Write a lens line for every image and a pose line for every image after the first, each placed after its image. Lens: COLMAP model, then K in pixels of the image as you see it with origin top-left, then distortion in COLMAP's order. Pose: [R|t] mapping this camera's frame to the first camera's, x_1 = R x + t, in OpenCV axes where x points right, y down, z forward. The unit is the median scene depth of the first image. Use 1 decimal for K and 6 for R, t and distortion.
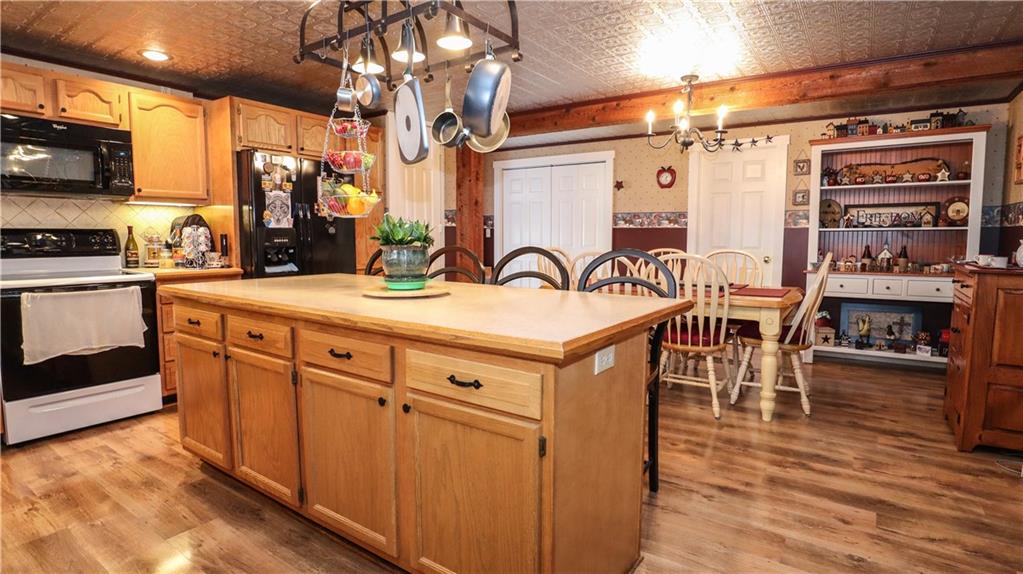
lens RADIAL K [[527.4, 0, 510.3], [0, 527.4, 289.0], [0, 0, 1]] dist [-0.040881, 0.004949]
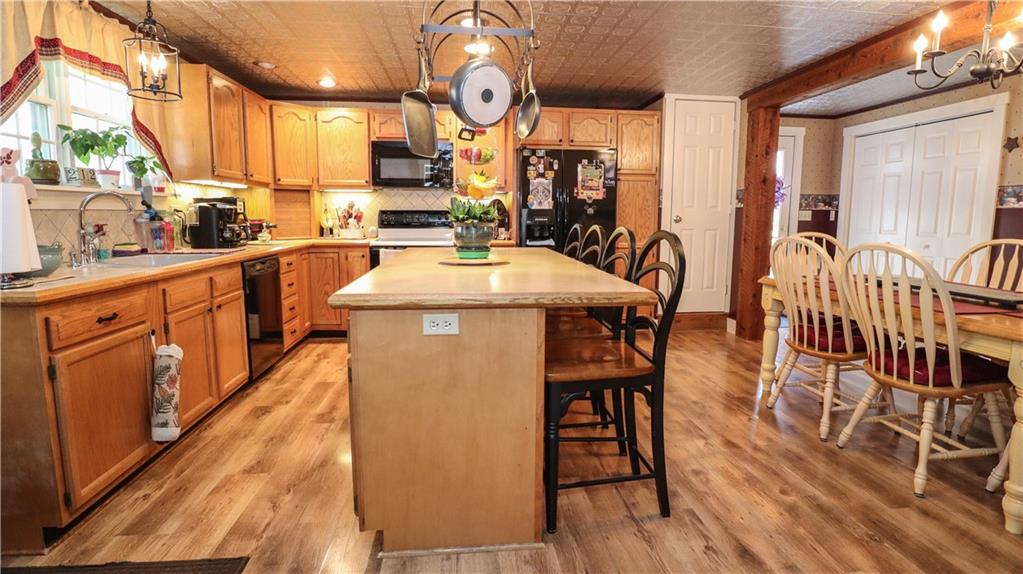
lens RADIAL K [[527.4, 0, 515.4], [0, 527.4, 283.0], [0, 0, 1]] dist [-0.040881, 0.004949]
pose [[0.638780, 0.098128, -0.763106, 0.460568], [-0.083168, 0.994828, 0.058307, -0.011844], [0.764881, 0.026221, 0.643637, 0.163505]]
